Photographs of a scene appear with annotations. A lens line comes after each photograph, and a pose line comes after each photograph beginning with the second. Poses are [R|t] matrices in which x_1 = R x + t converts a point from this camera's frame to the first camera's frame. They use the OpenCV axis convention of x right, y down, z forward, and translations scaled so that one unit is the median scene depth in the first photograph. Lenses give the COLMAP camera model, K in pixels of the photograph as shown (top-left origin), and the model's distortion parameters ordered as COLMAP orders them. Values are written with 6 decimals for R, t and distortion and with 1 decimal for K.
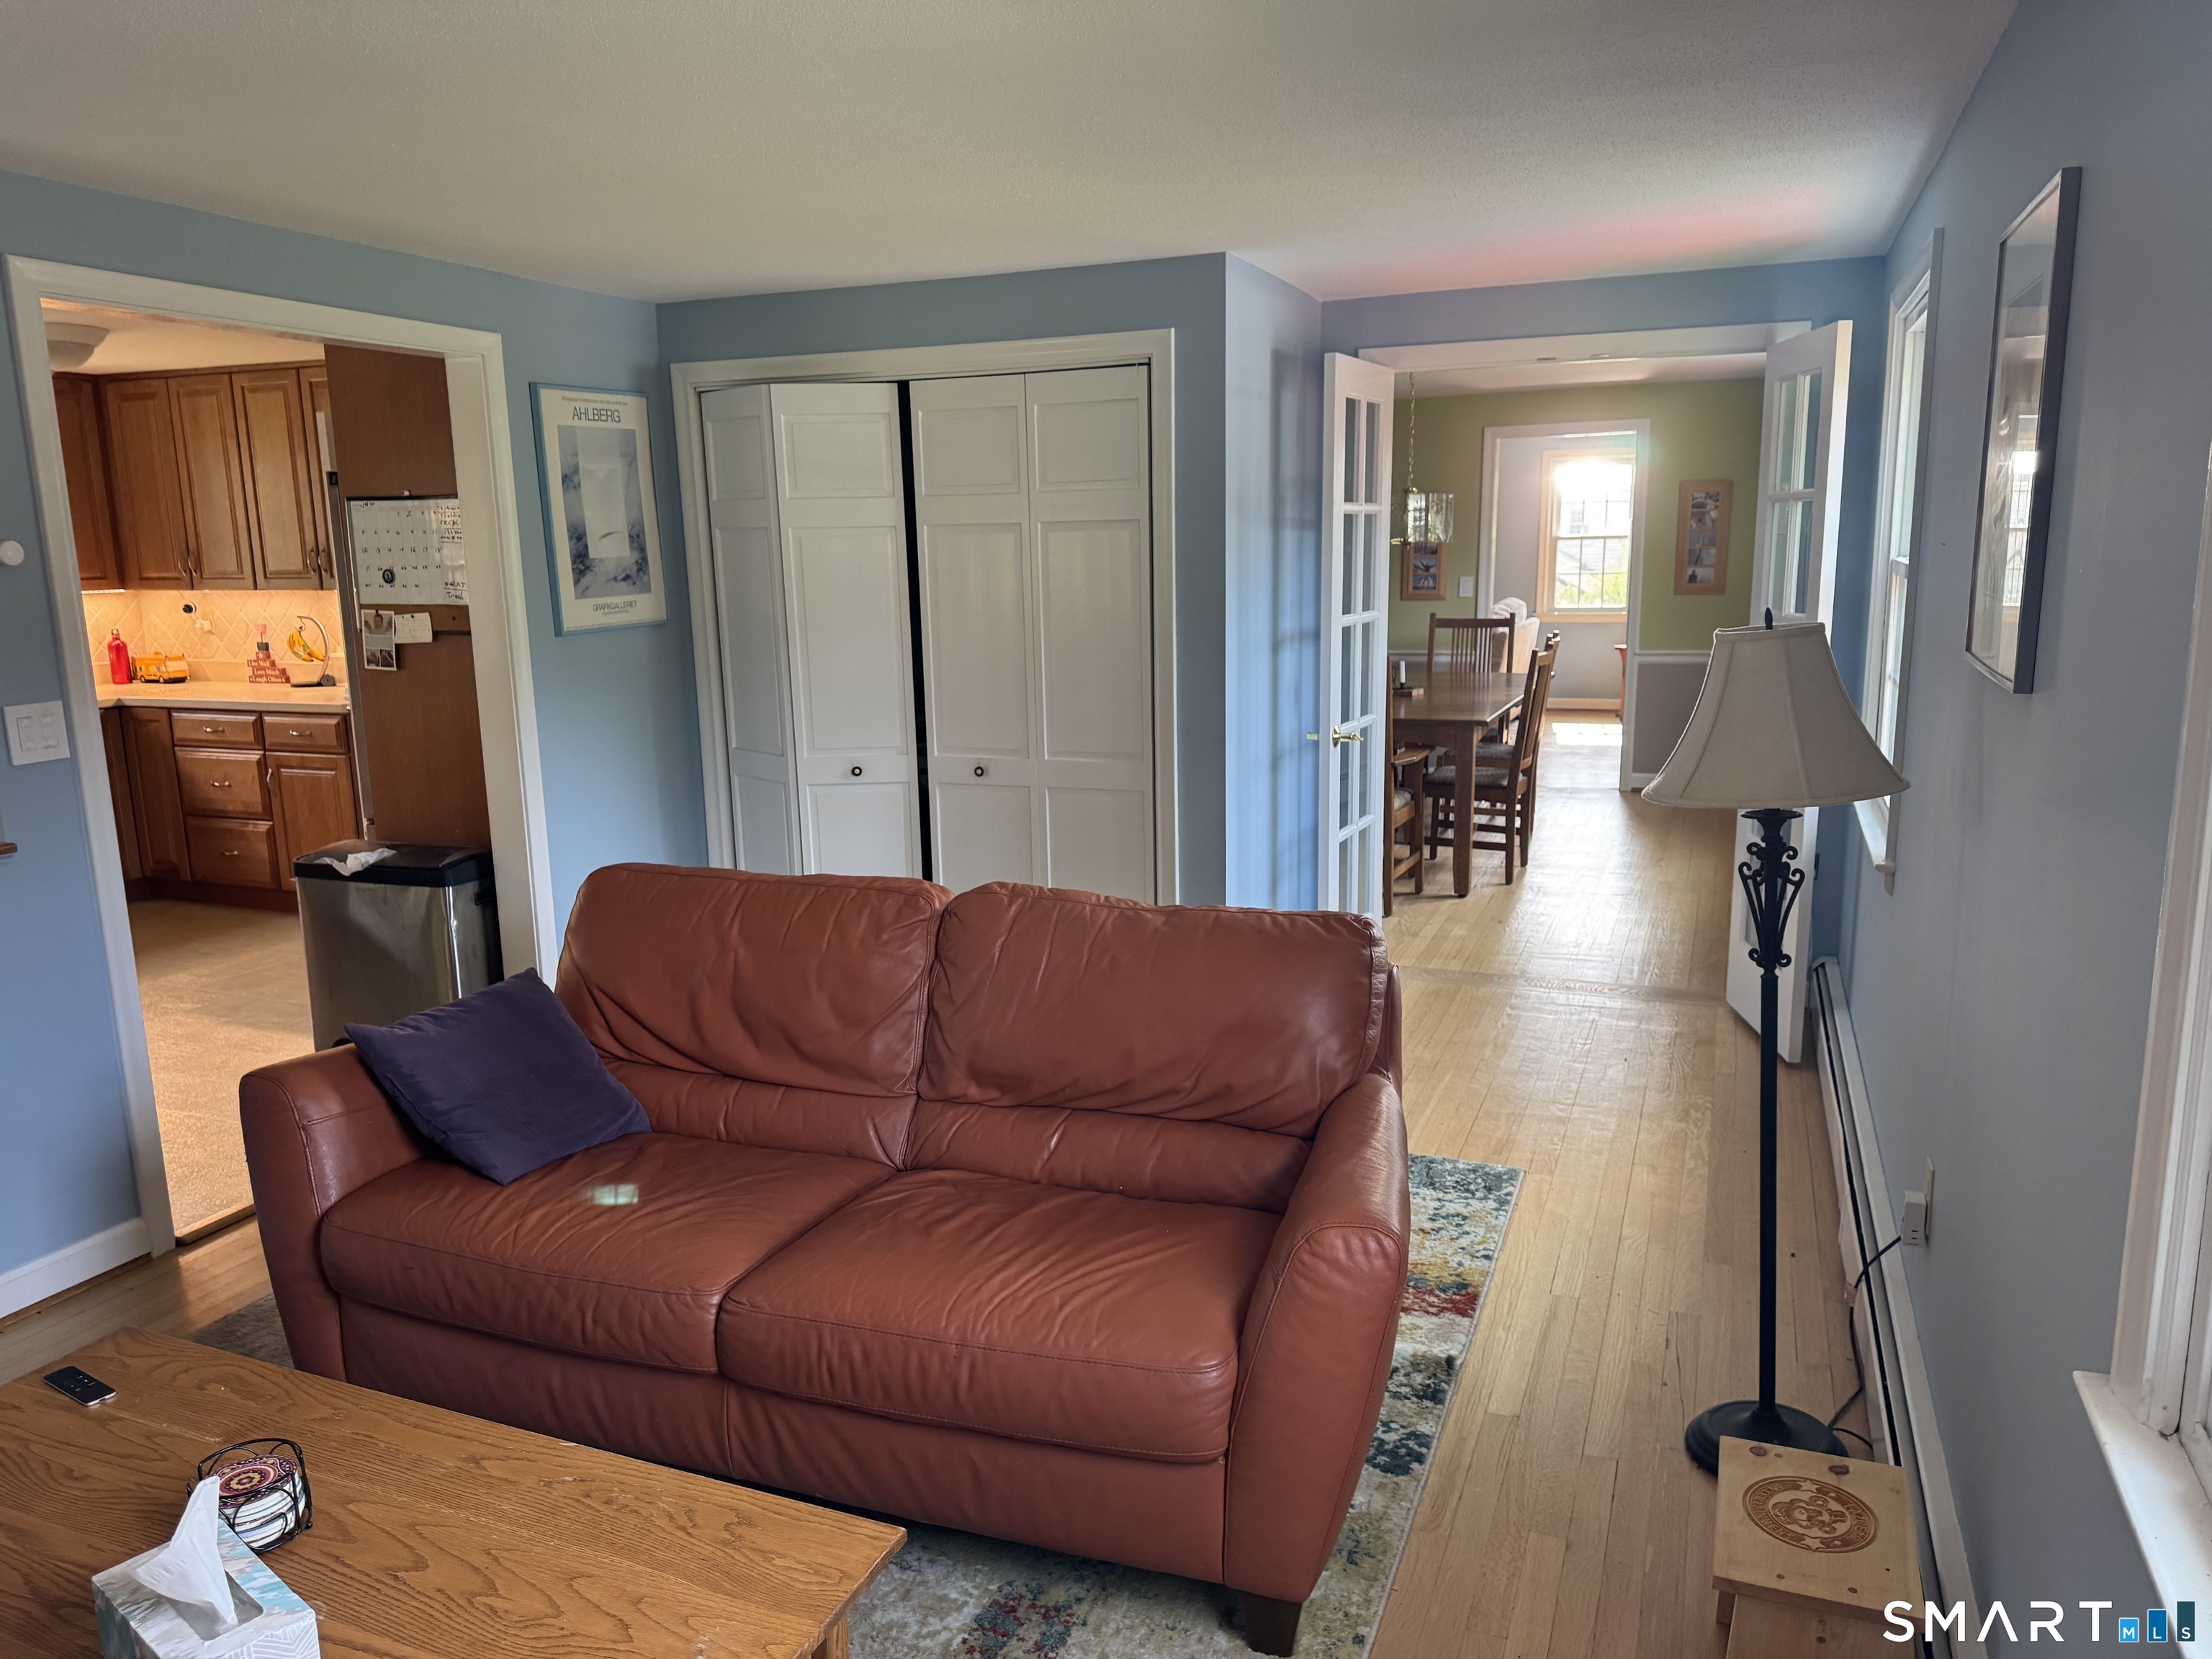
lens RADIAL K [[1549.8, 0, 1110.4], [0, 1549.8, 833.7], [0, 0, 1]] dist [0.111113, -0.181004]
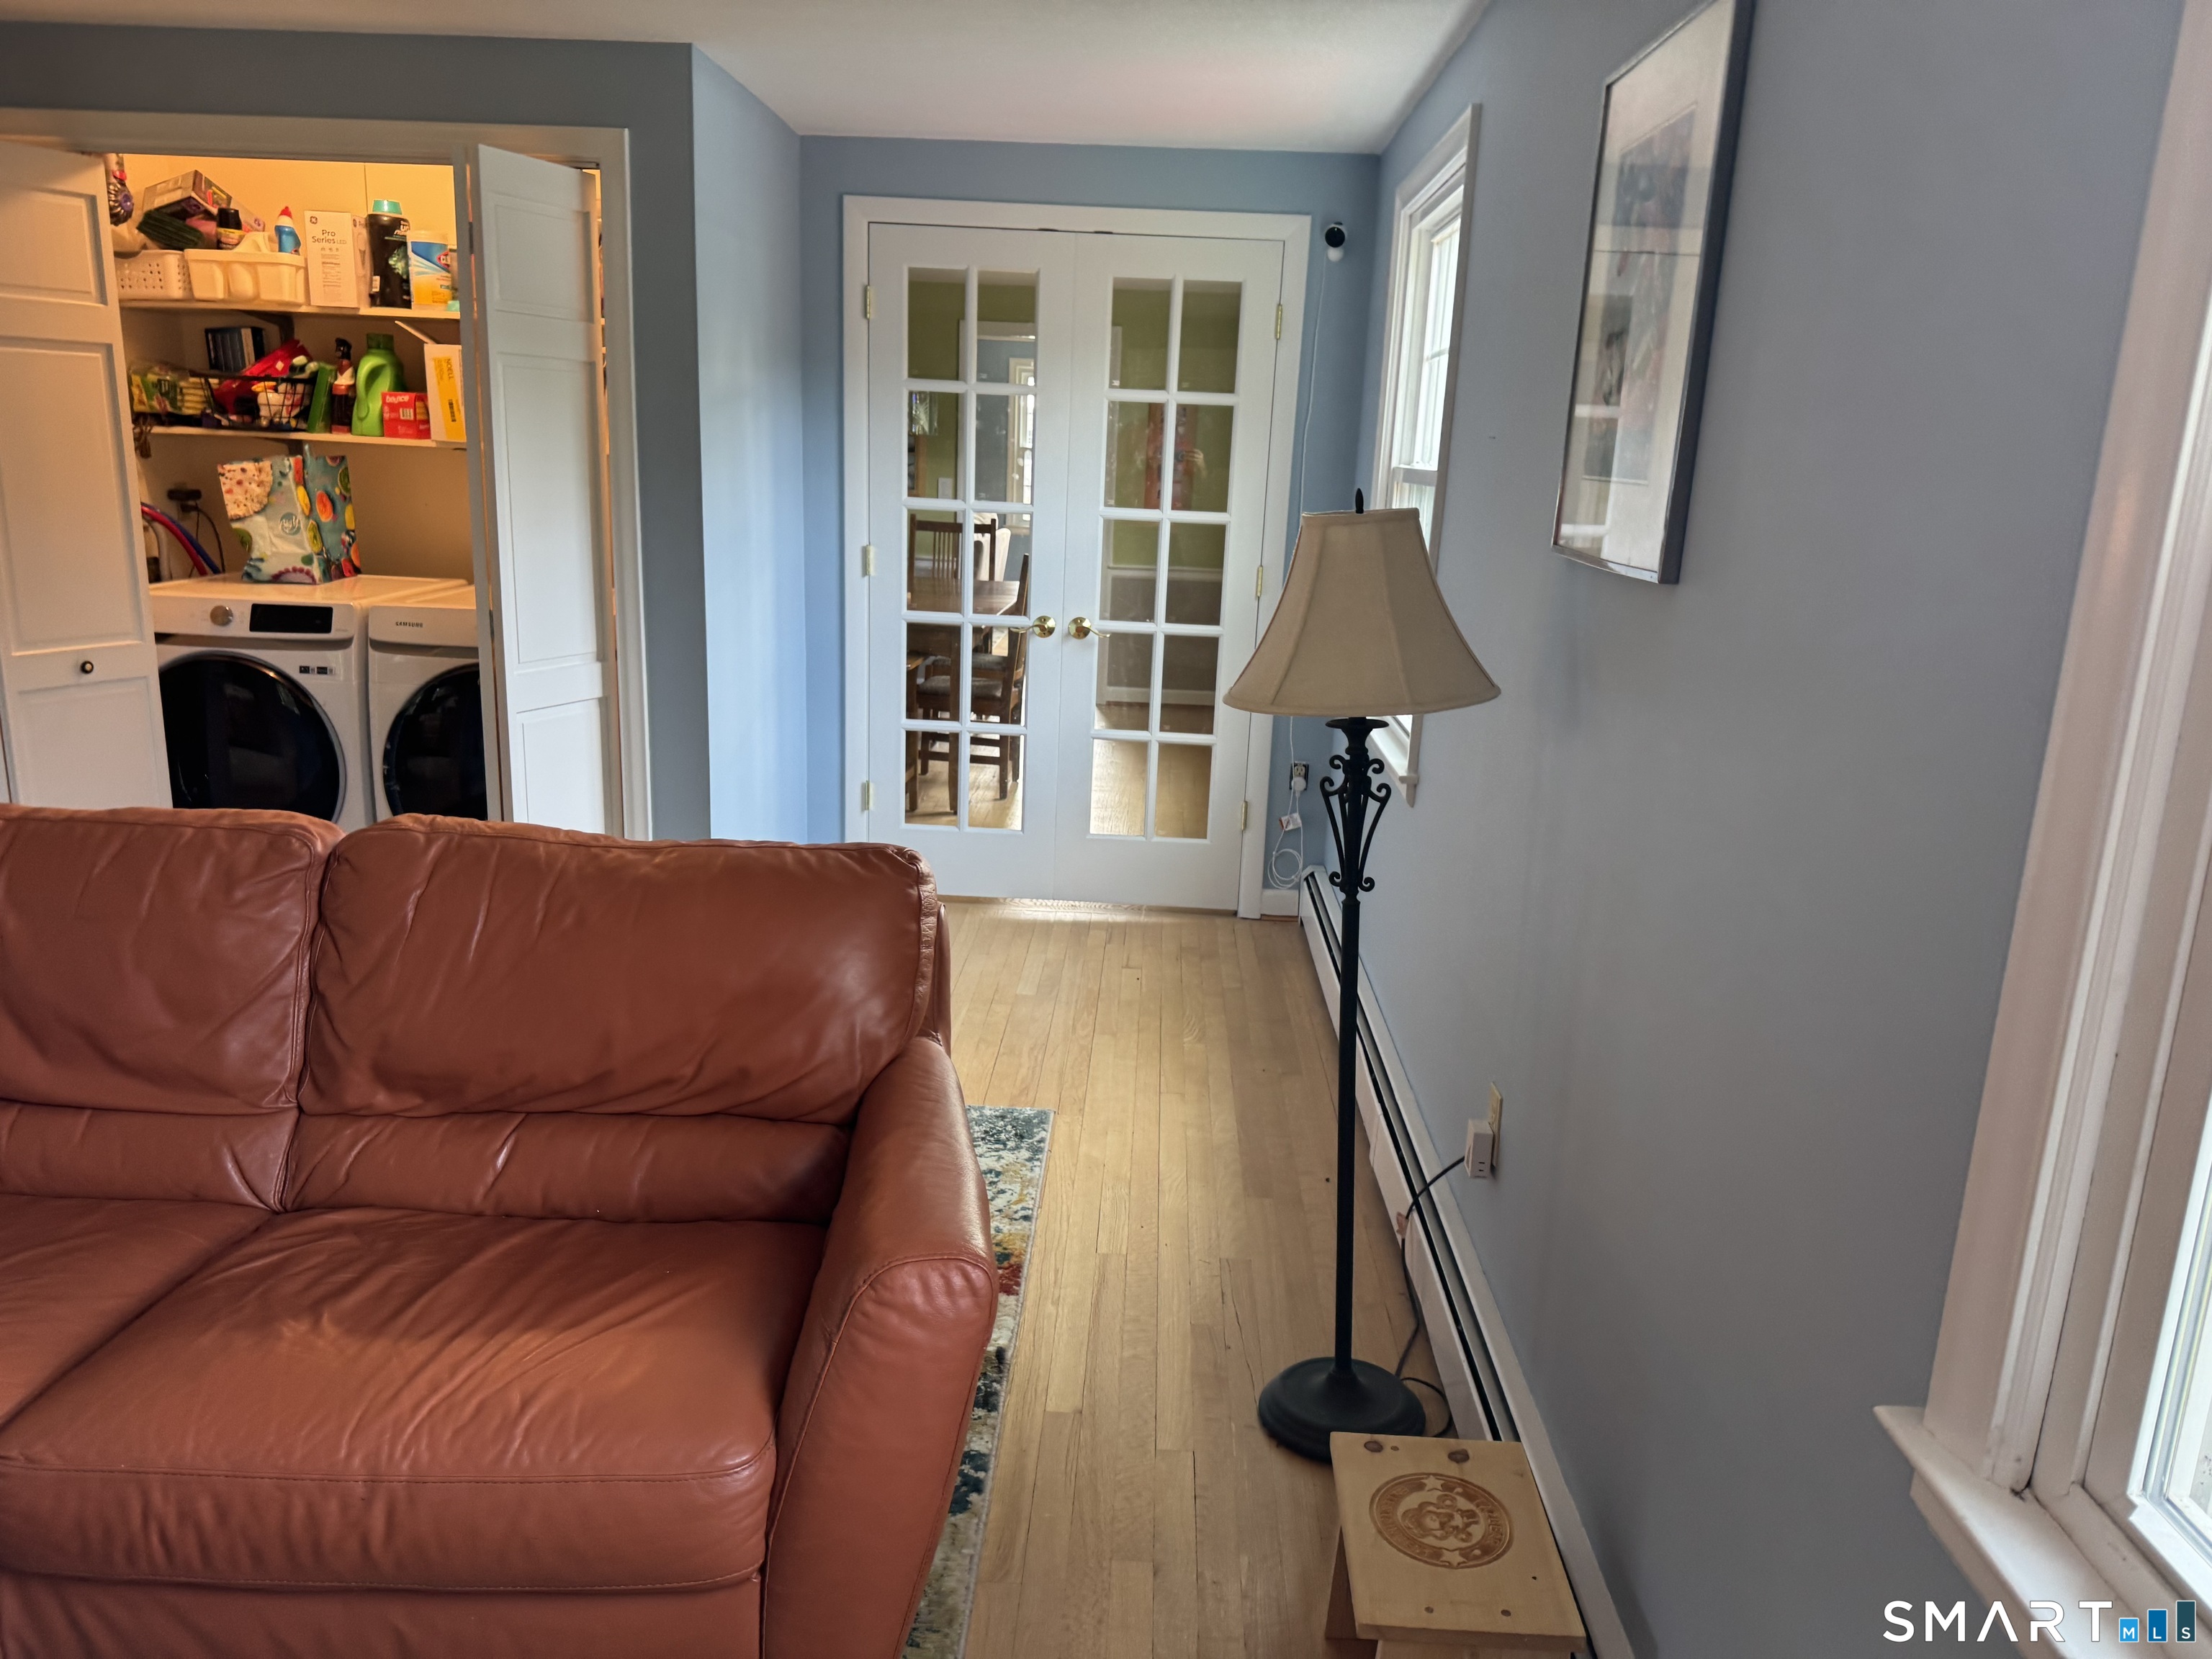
lens RADIAL K [[1549.8, 0, 1110.4], [0, 1549.8, 833.7], [0, 0, 1]] dist [0.111113, -0.181004]
pose [[0.941877, -0.025220, 0.335011, -0.010375], [0.006548, 0.998367, 0.056749, -0.000154], [-0.335895, -0.051257, 0.940504, 0.195839]]
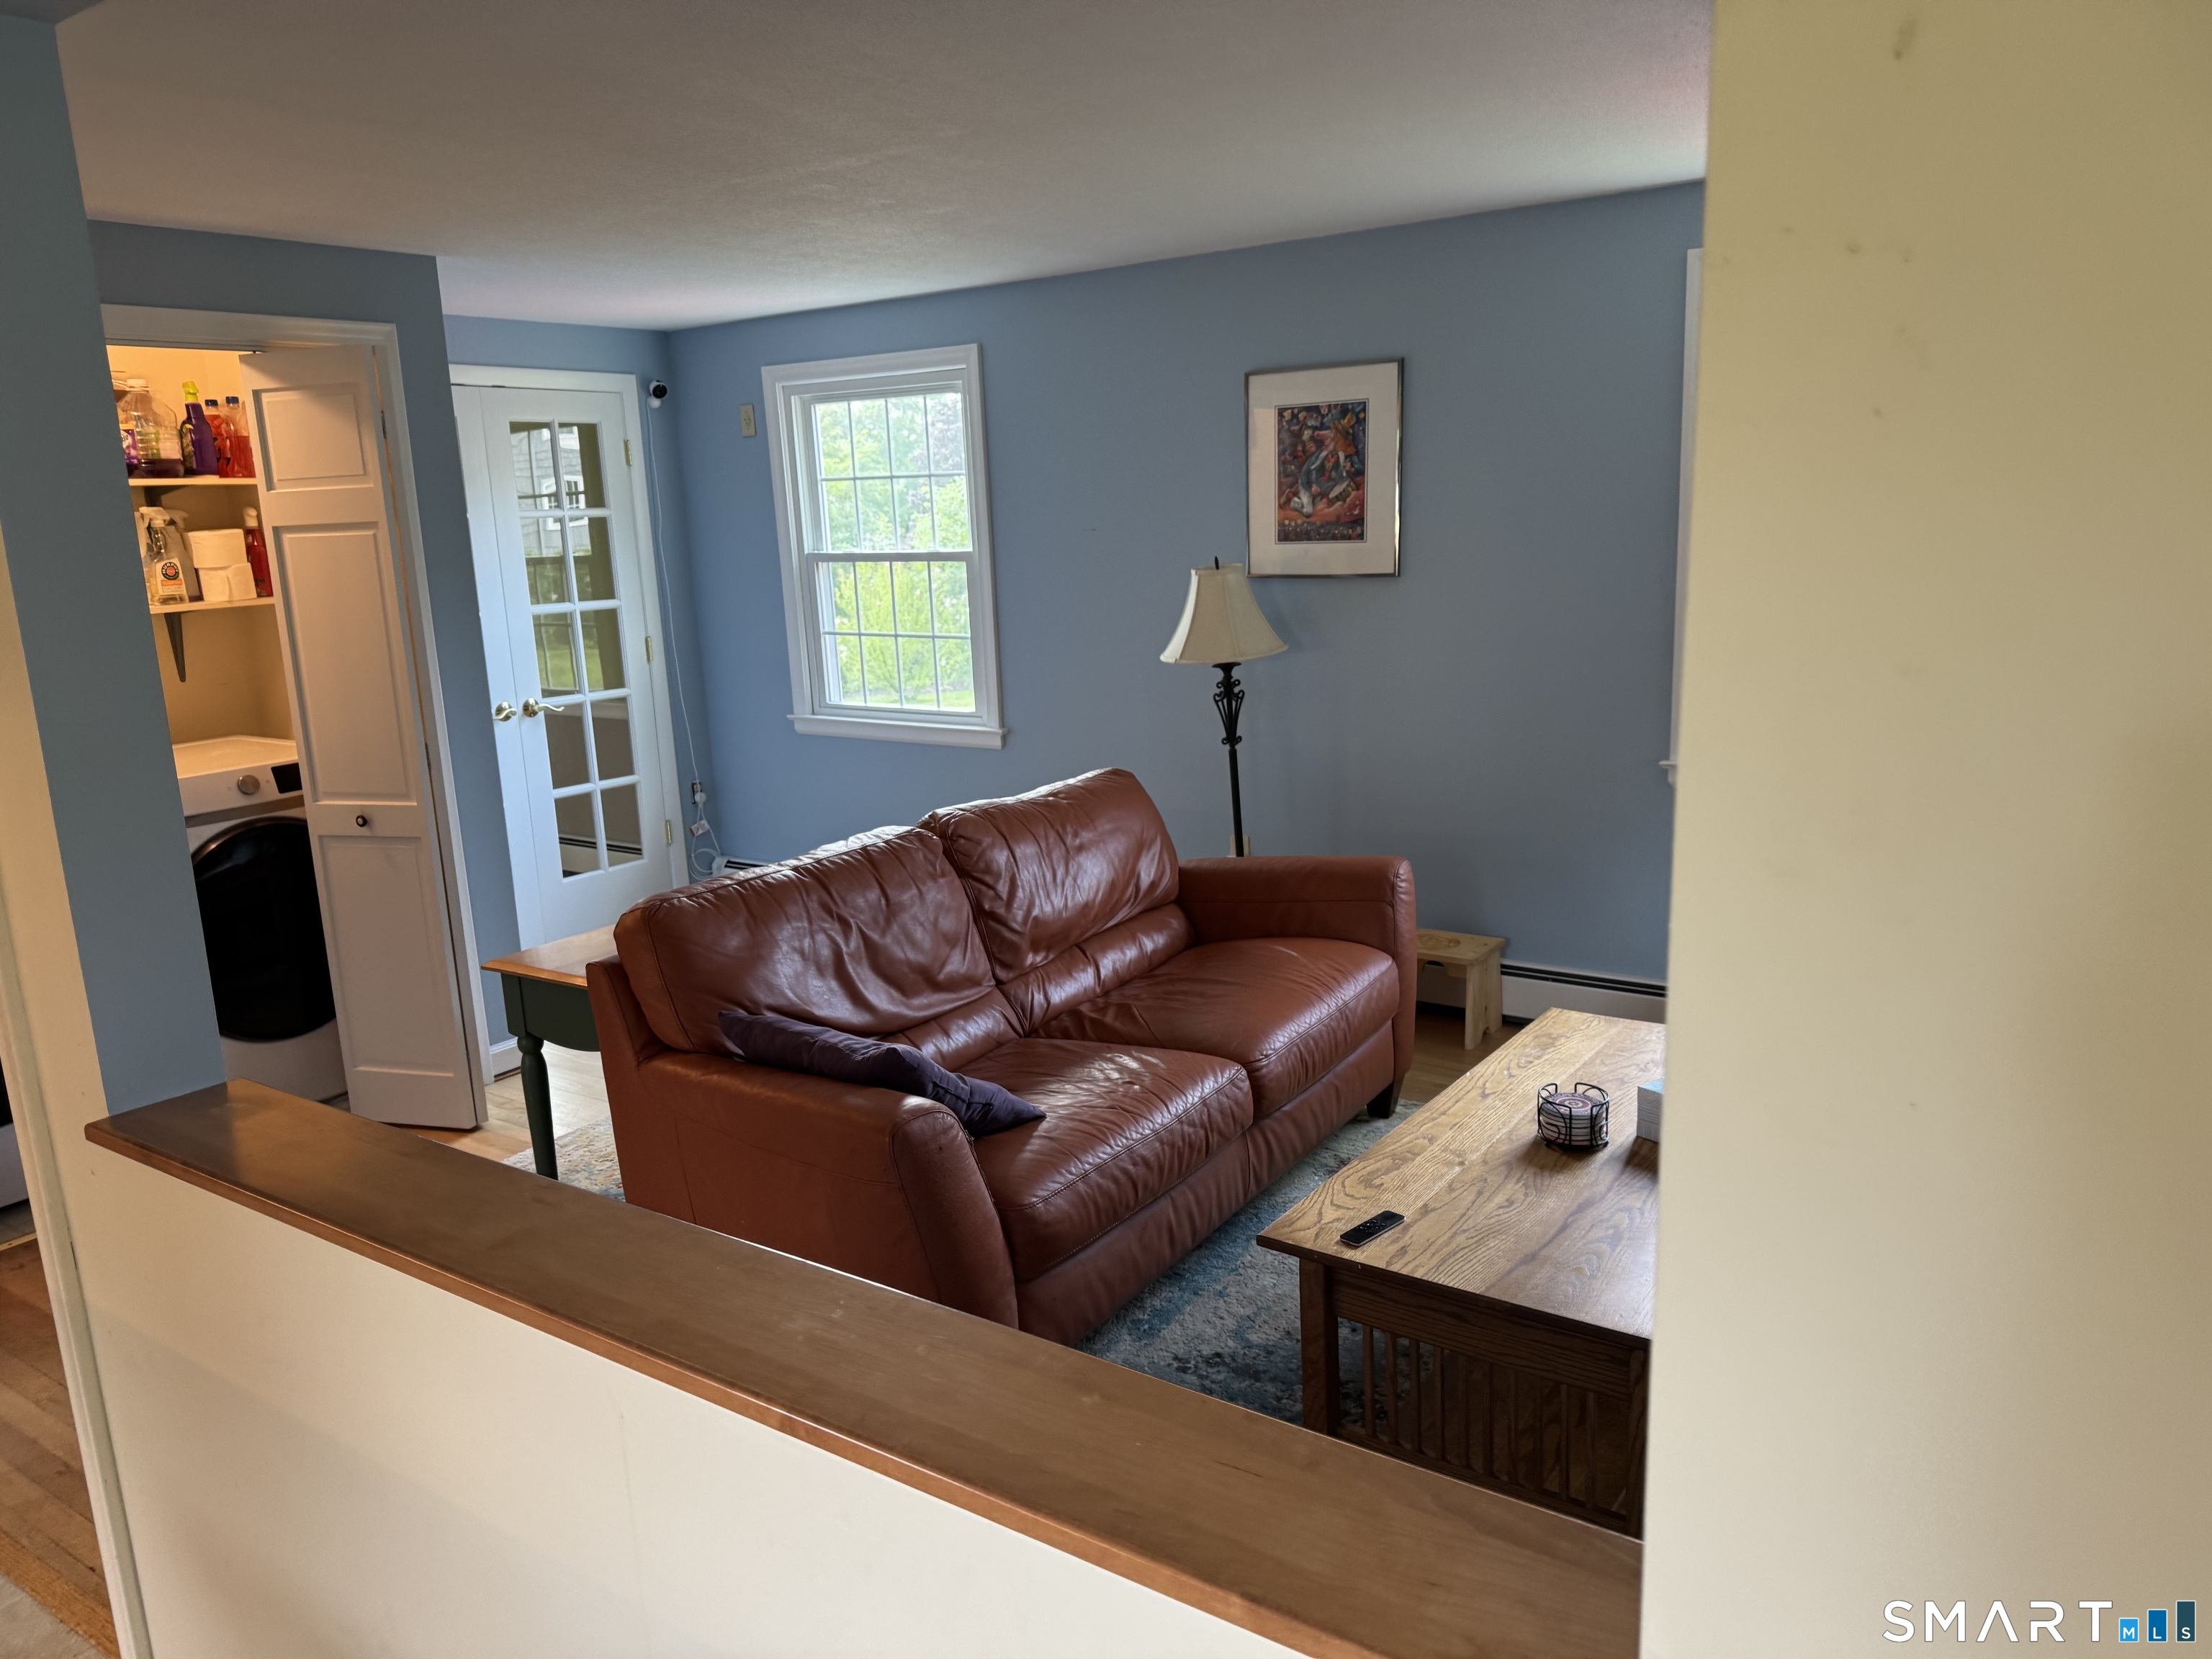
lens RADIAL K [[1549.8, 0, 1110.4], [0, 1549.8, 833.7], [0, 0, 1]] dist [0.111113, -0.181004]
pose [[0.226703, -0.193874, 0.954473, -1.312545], [0.218740, 0.965088, 0.144076, -0.104901], [-0.949083, 0.176119, 0.261197, 0.619610]]
